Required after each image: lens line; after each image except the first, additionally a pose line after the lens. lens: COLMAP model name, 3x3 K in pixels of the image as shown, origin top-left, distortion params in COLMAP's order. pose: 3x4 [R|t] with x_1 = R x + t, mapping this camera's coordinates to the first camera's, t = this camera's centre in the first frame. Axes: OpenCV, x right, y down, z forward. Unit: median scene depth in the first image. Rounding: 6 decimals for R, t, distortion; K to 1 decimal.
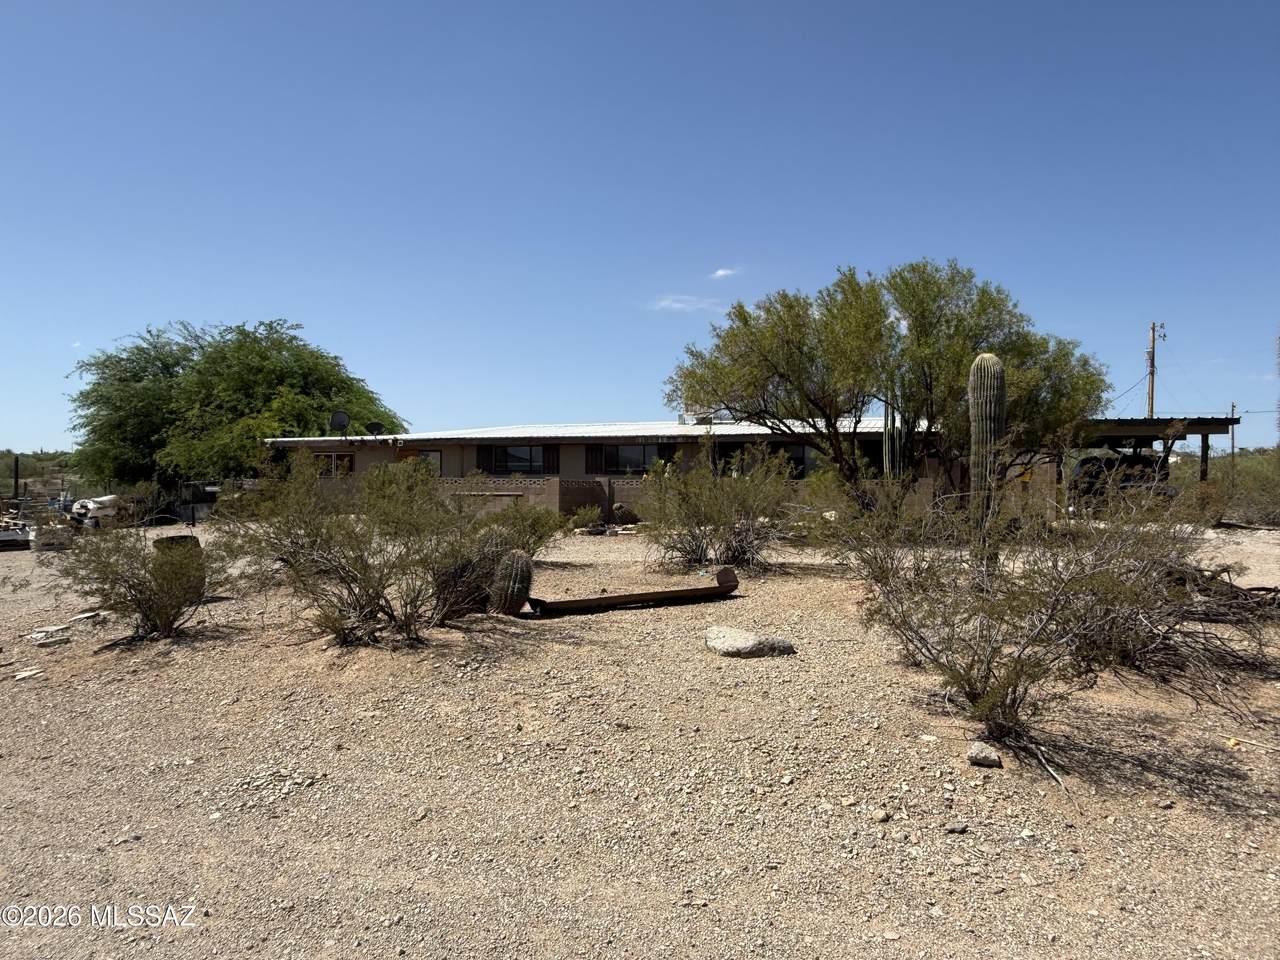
lens RADIAL K [[833.2, 0, 640.0], [0, 833.2, 480.0], [0, 0, 1]] dist [-0.000908, -0.000088]
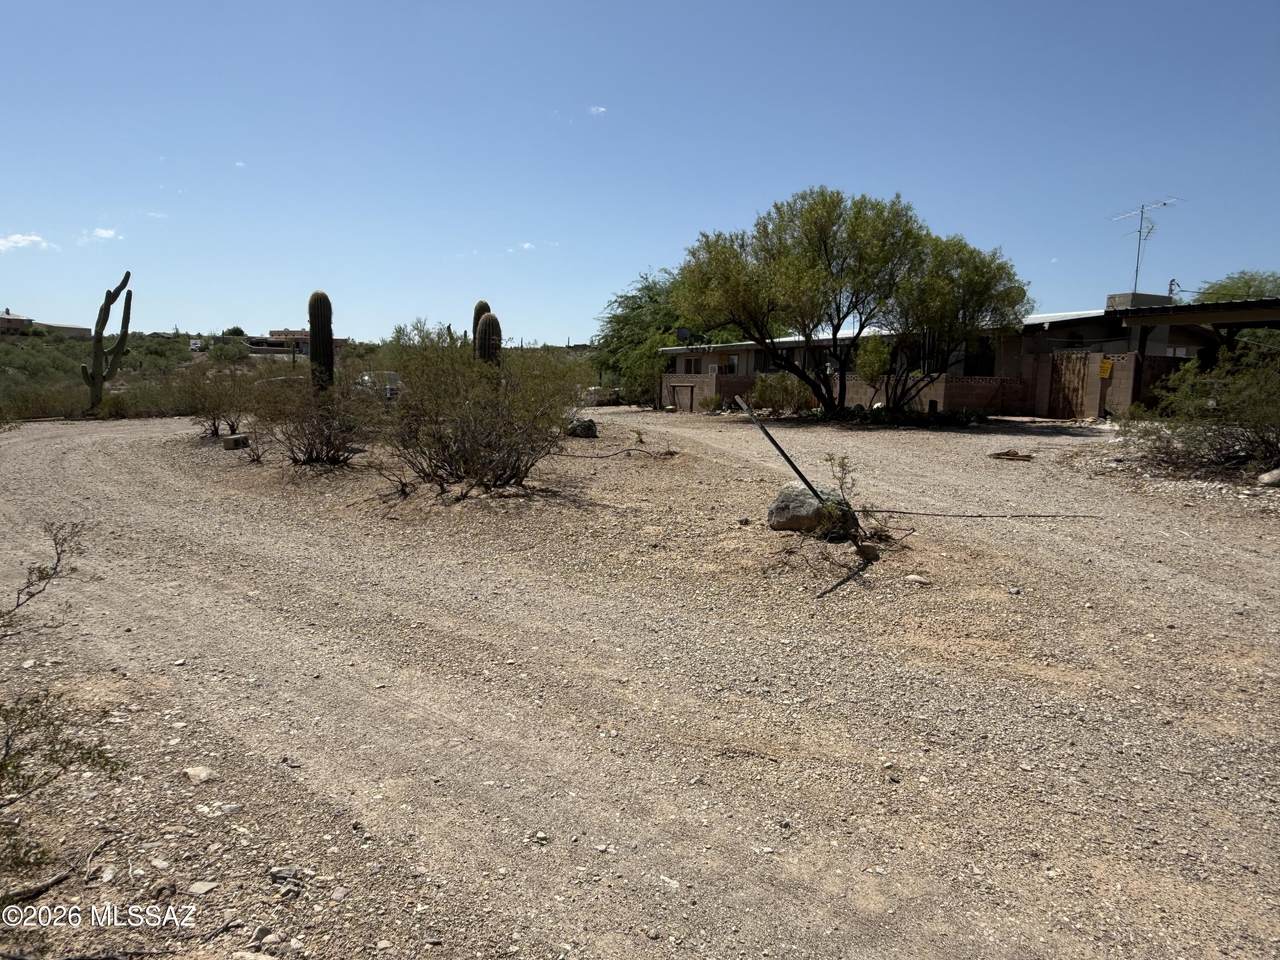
lens RADIAL K [[833.2, 0, 640.0], [0, 833.2, 480.0], [0, 0, 1]] dist [-0.000908, -0.000088]
pose [[0.672283, 0.090216, -0.734777, 0.731004], [-0.000141, 0.992562, 0.121737, 0.002830], [0.740294, -0.081738, 0.667295, -0.051741]]
